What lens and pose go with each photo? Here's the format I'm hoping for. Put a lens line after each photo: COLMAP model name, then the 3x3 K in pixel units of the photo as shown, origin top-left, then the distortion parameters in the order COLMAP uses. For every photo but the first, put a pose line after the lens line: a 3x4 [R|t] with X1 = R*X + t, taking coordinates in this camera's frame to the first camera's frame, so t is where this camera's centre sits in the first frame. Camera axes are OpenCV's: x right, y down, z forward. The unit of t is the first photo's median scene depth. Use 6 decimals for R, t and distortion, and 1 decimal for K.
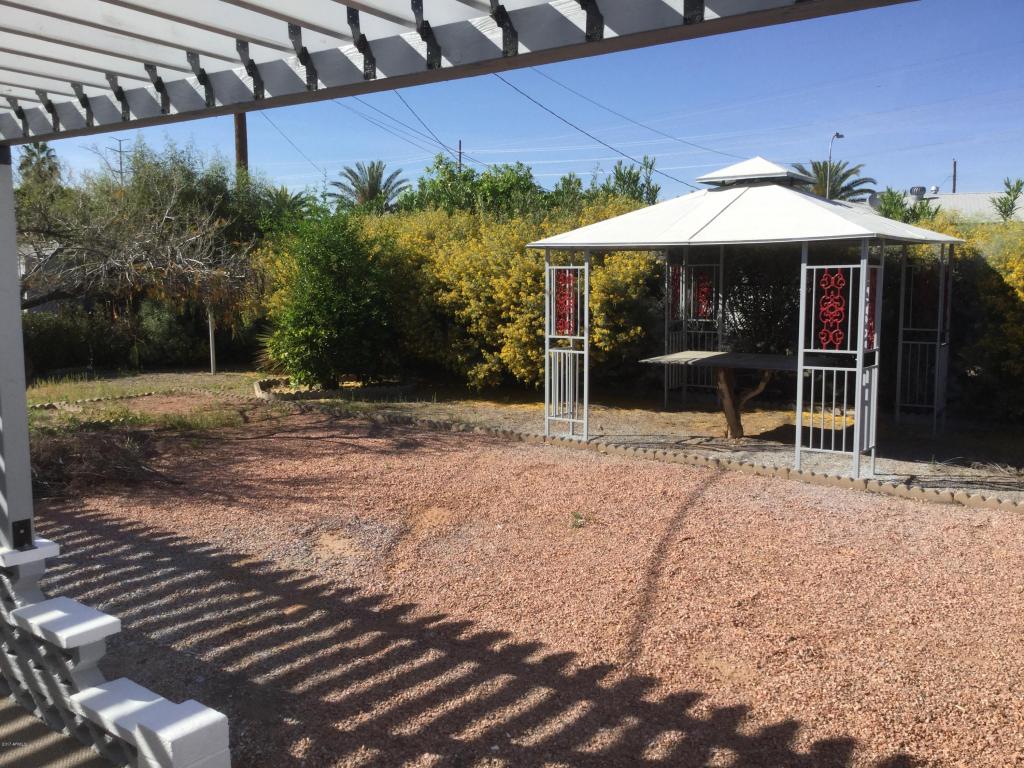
lens RADIAL K [[916.3, 0, 510.8], [0, 916.3, 385.7], [0, 0, 1]] dist [0.114327, -0.219331]
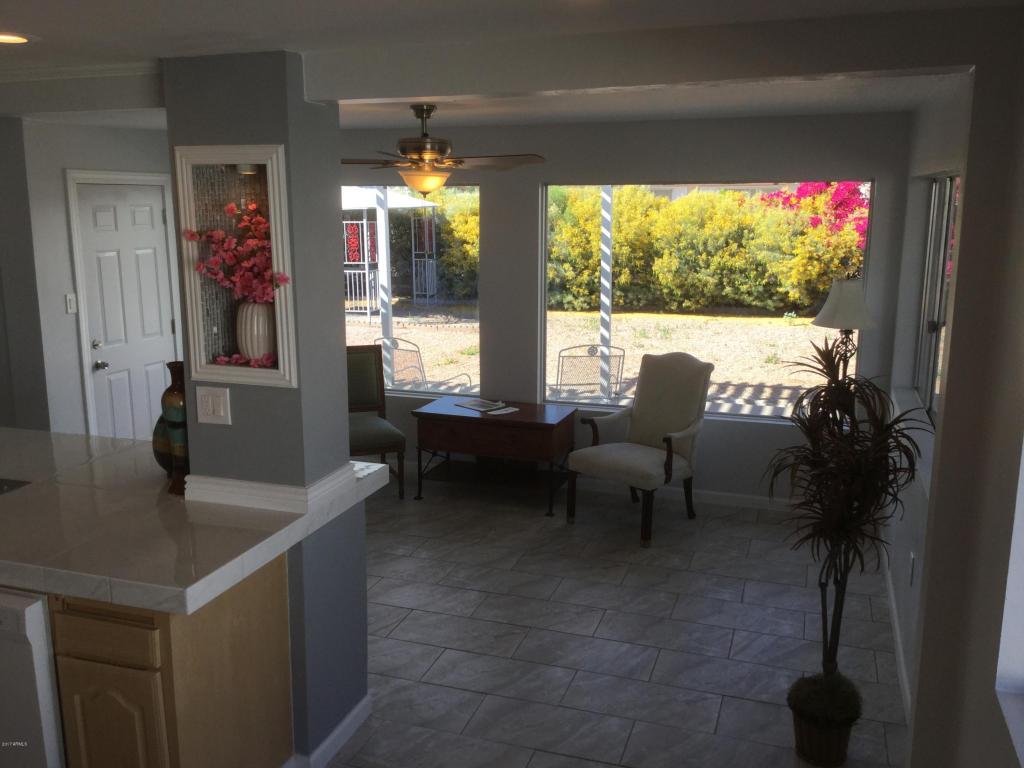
lens RADIAL K [[881.4, 0, 511.6], [0, 881.4, 384.1], [0, 0, 1]] dist [0.122406, -0.246908]
pose [[0.948366, -0.065478, 0.310345, 0.026061], [0.041163, 0.995593, 0.084265, 0.052876], [-0.314495, -0.067140, 0.946882, -0.671678]]
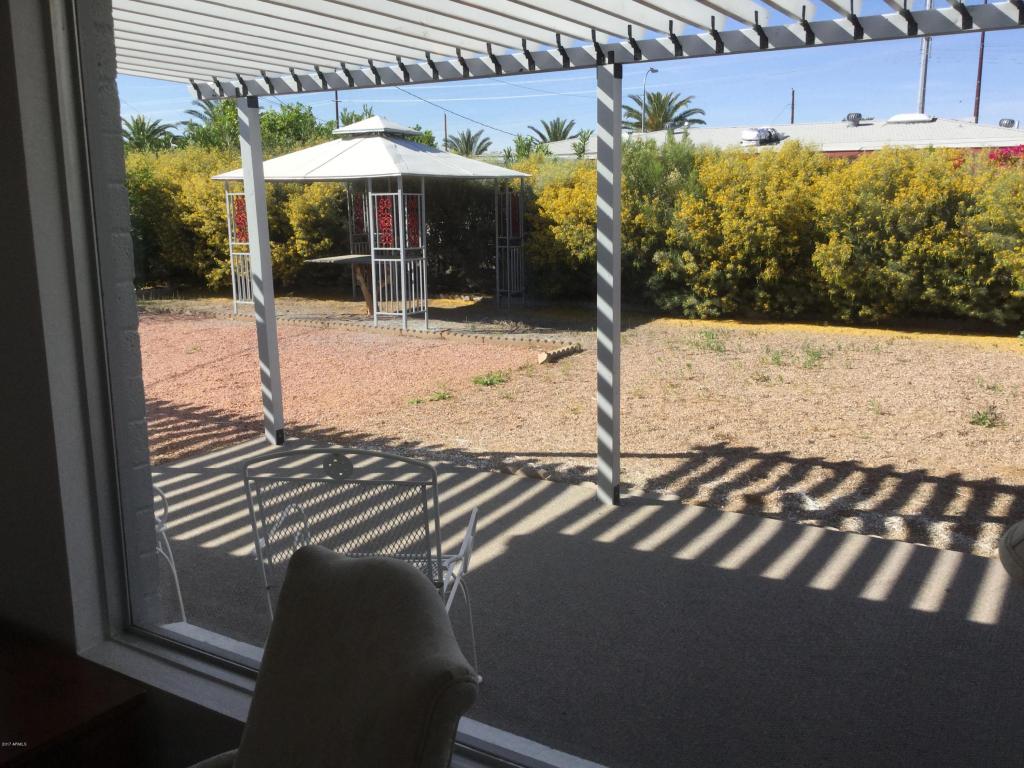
lens RADIAL K [[916.3, 0, 510.8], [0, 916.3, 385.7], [0, 0, 1]] dist [0.114327, -0.219331]
pose [[0.994396, -0.029552, 0.101505, 0.250347], [0.021676, 0.996731, 0.077836, 0.049460], [-0.103473, -0.075199, 0.991785, -0.375525]]
